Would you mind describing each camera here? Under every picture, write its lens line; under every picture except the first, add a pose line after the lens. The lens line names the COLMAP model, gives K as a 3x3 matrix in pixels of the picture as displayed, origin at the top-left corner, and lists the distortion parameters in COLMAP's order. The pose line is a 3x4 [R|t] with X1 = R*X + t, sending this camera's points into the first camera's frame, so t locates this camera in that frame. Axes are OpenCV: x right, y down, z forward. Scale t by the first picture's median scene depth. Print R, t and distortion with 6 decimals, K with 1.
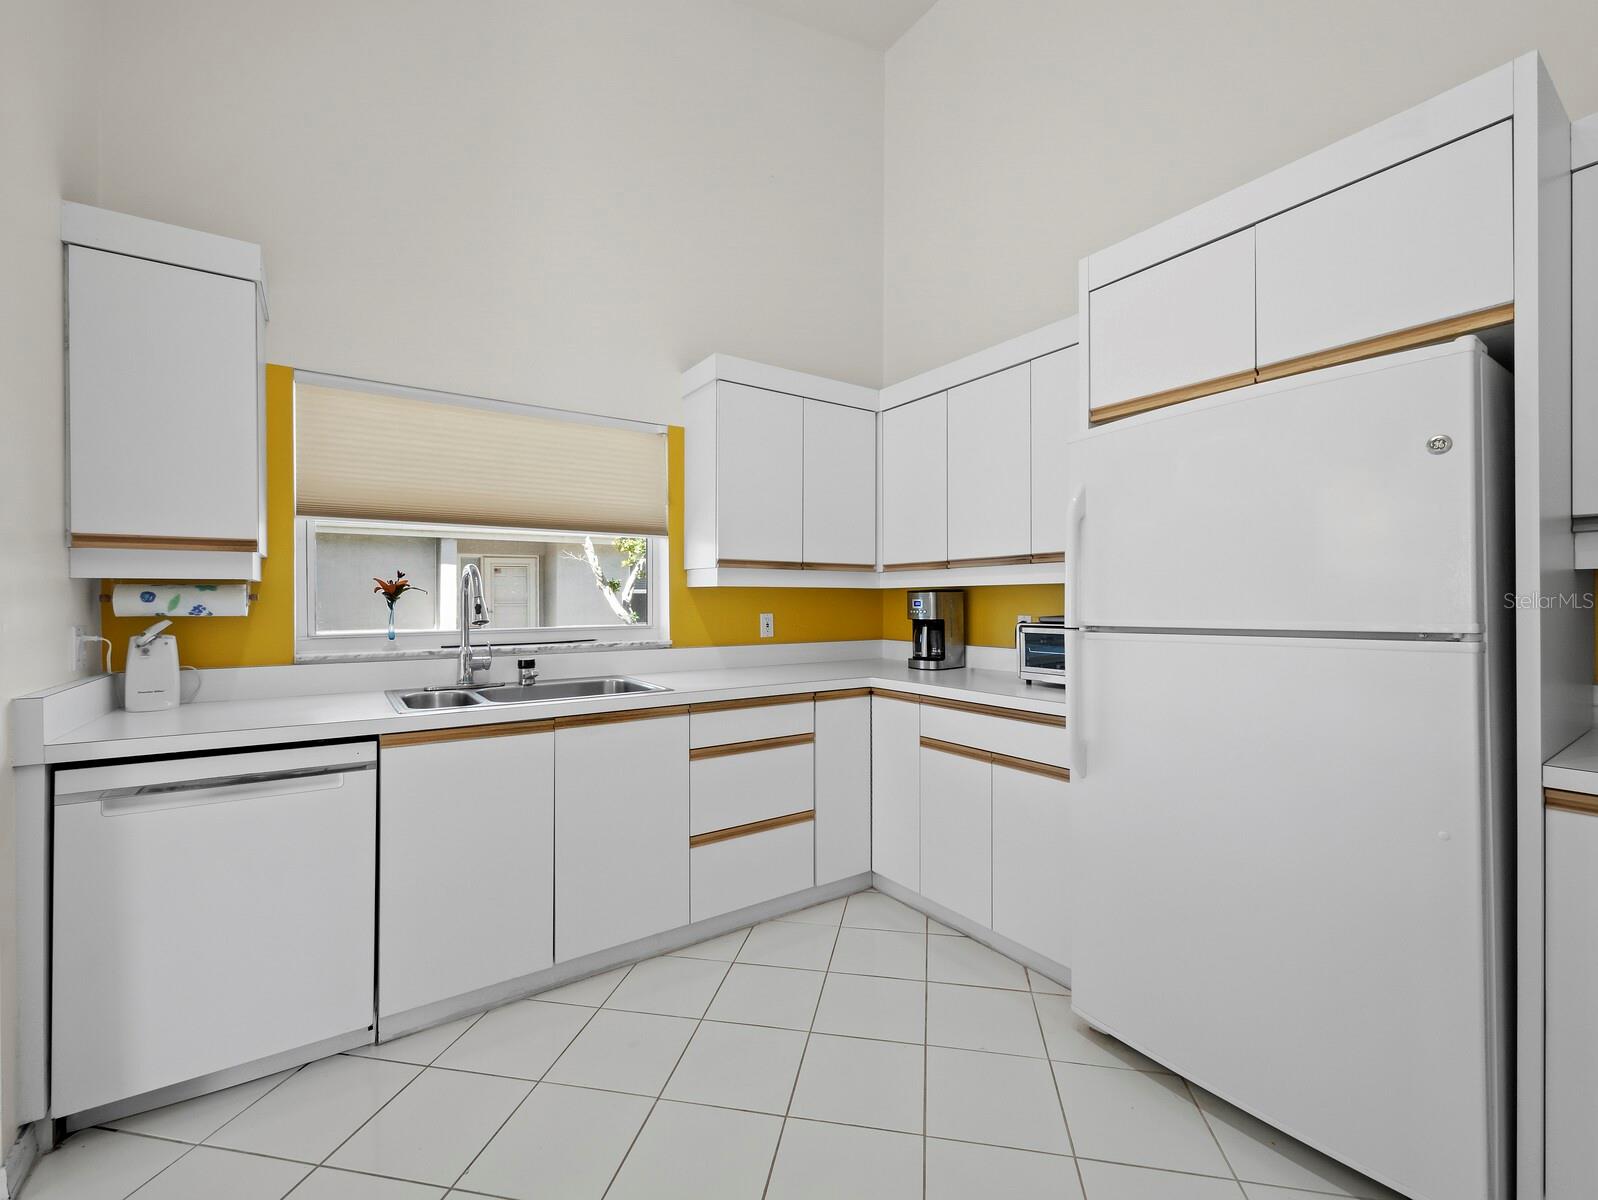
lens RADIAL K [[669.0, 0, 799.0], [0, 669.0, 600.0], [0, 0, 1]] dist [0.000511, 0.000235]
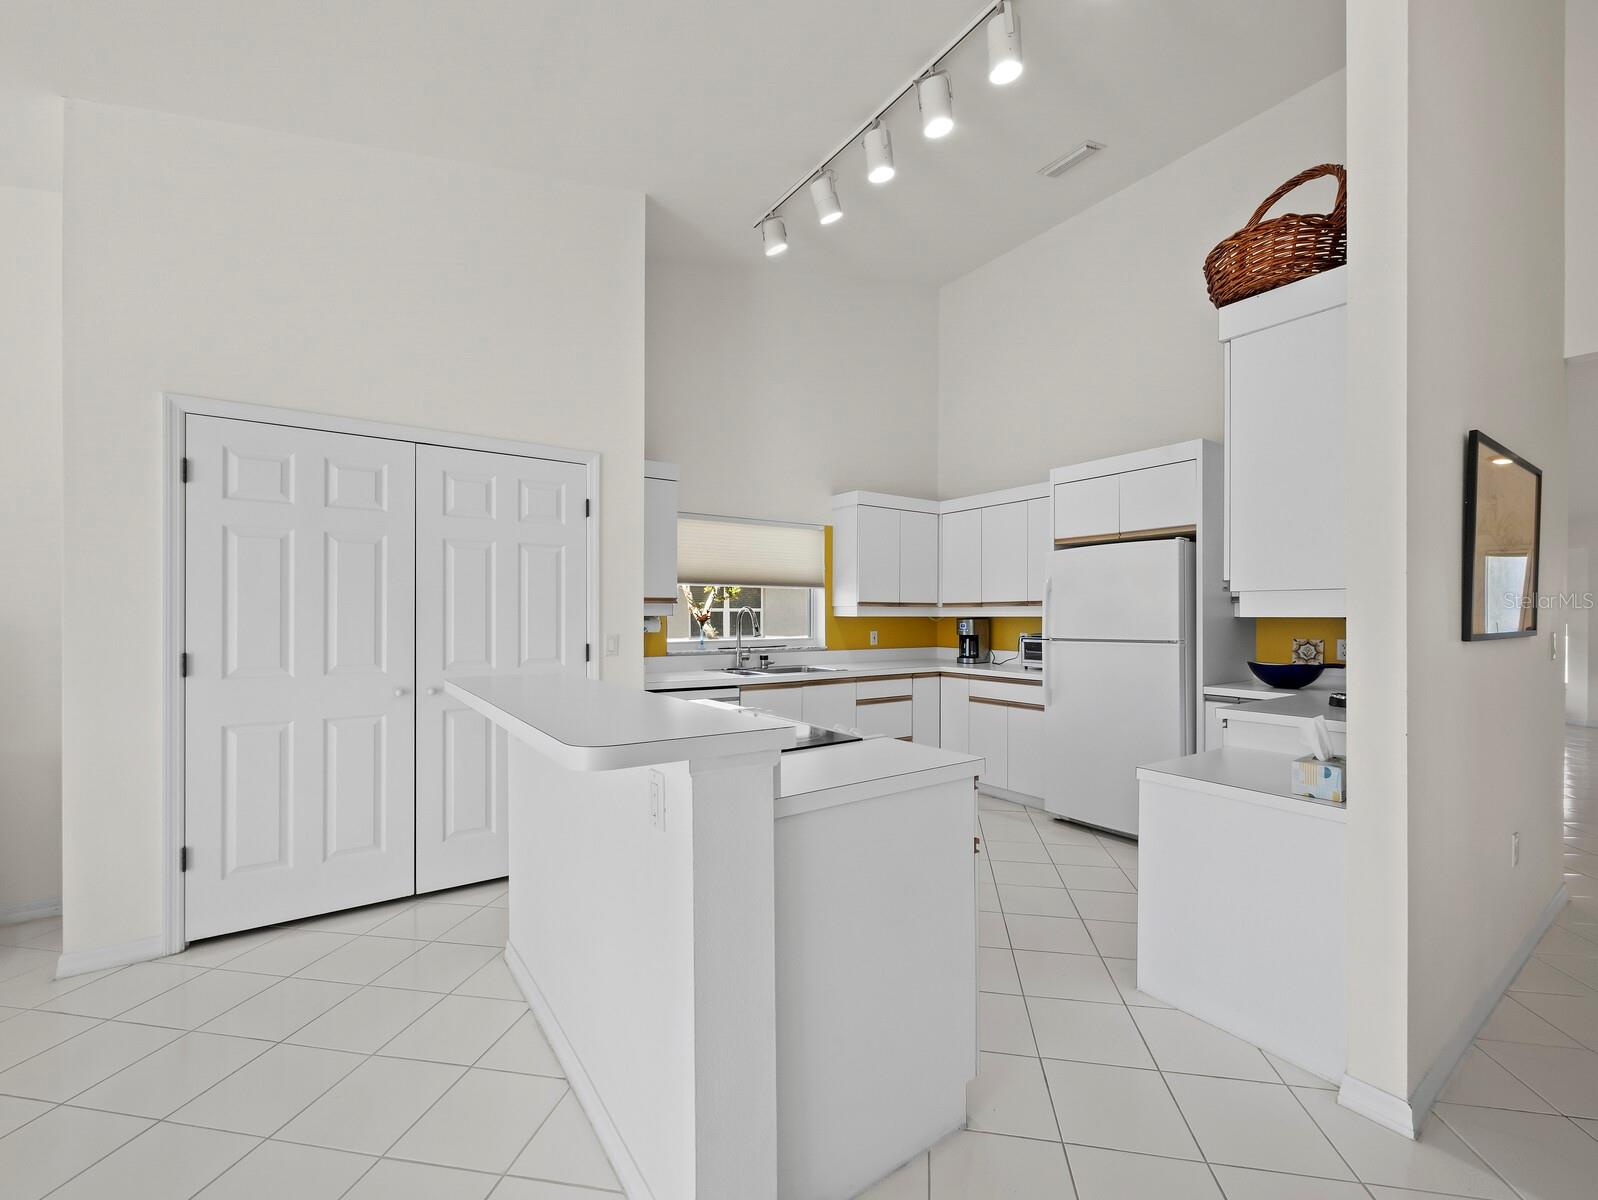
lens RADIAL K [[656.2, 0, 808.0], [0, 656.2, 617.2], [0, 0, 1]] dist [0.000647, 0.000138]
pose [[0.999938, 0.003261, 0.010612, -0.266238], [-0.003291, 0.999991, 0.002853, -0.022687], [-0.010602, -0.002888, 0.999940, -0.771699]]
